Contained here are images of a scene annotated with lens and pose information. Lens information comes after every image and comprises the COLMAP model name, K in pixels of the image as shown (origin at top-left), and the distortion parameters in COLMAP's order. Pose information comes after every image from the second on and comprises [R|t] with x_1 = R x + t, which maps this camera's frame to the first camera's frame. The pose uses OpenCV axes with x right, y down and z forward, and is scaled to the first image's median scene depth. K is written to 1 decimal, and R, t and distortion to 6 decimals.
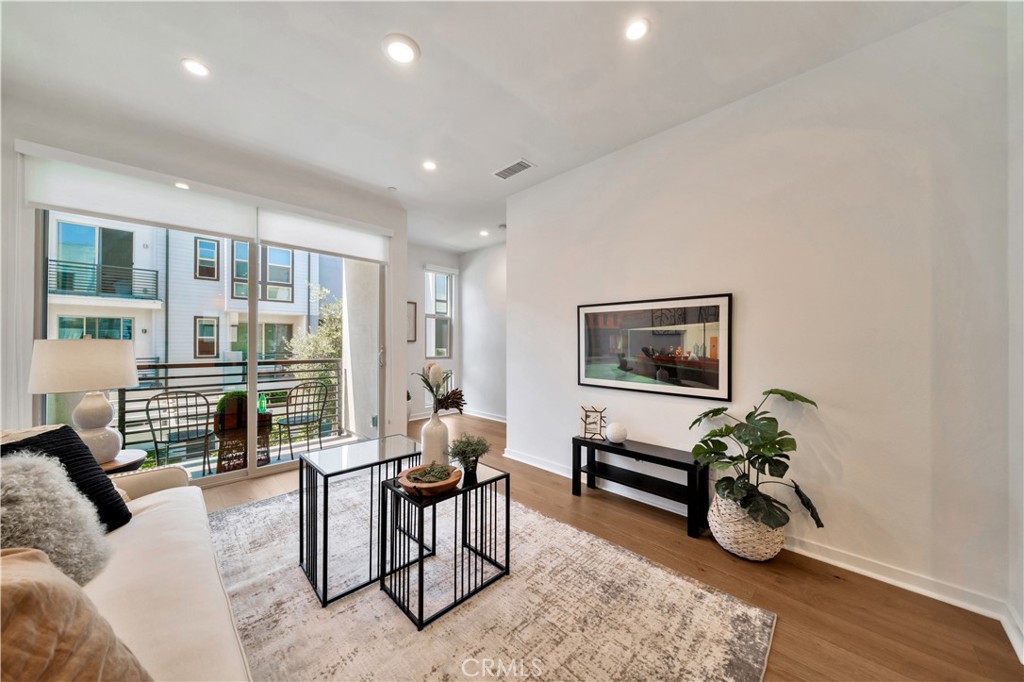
lens RADIAL K [[349.3, 0, 509.2], [0, 349.3, 342.0], [0, 0, 1]] dist [-0.006820, 0.000127]
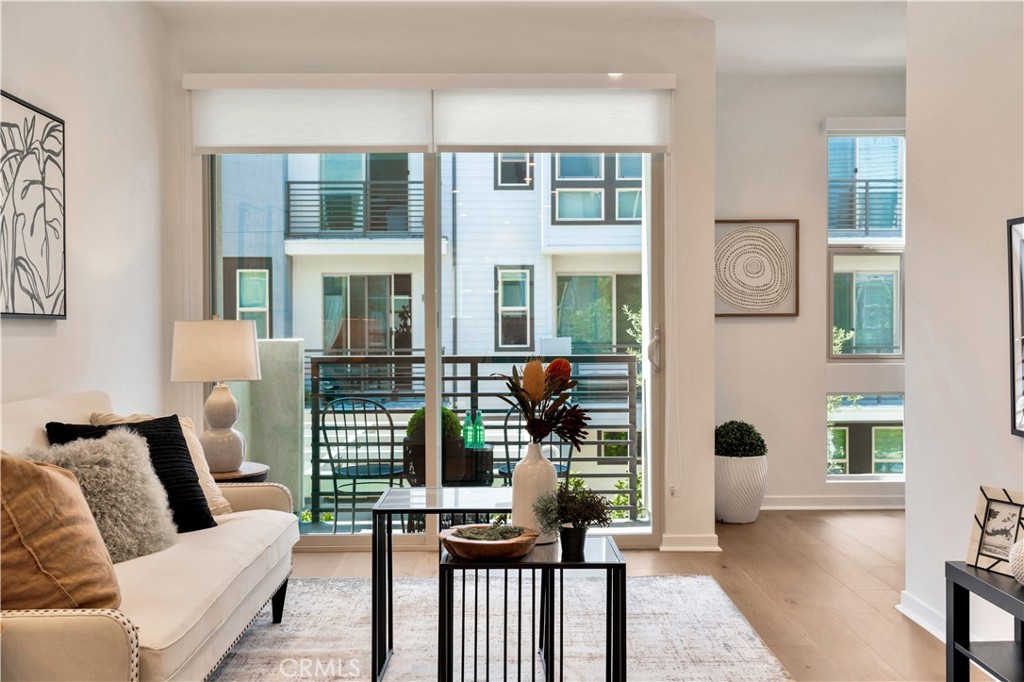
lens RADIAL K [[1026.7, 0, 511.2], [0, 1026.7, 335.3], [0, 0, 1]] dist [0.023787, 0.000000]
pose [[0.717611, 0.006930, -0.696410, 0.150135], [0.007994, 0.999803, 0.018187, -0.001603], [0.696398, -0.018618, 0.717414, -0.040643]]
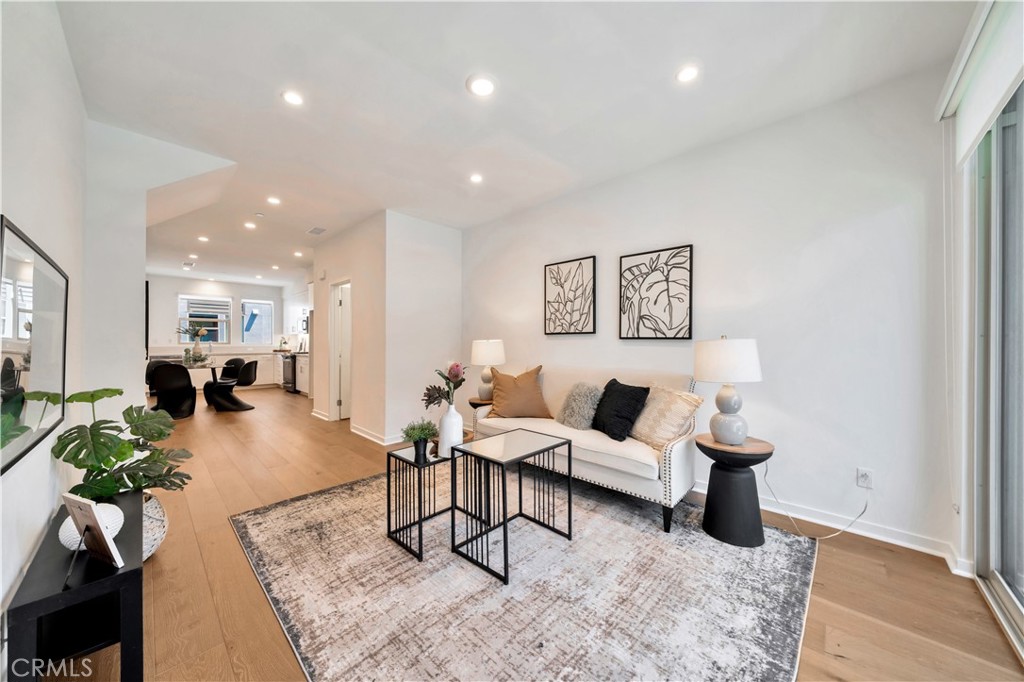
lens RADIAL K [[349.3, 0, 512.9], [0, 349.3, 344.0], [0, 0, 1]] dist [-0.006820, 0.000127]
pose [[-0.999612, 0.004753, -0.027453, -0.060267], [0.004664, 0.999984, 0.003302, 0.000069], [0.027468, 0.003173, -0.999618, 0.334909]]
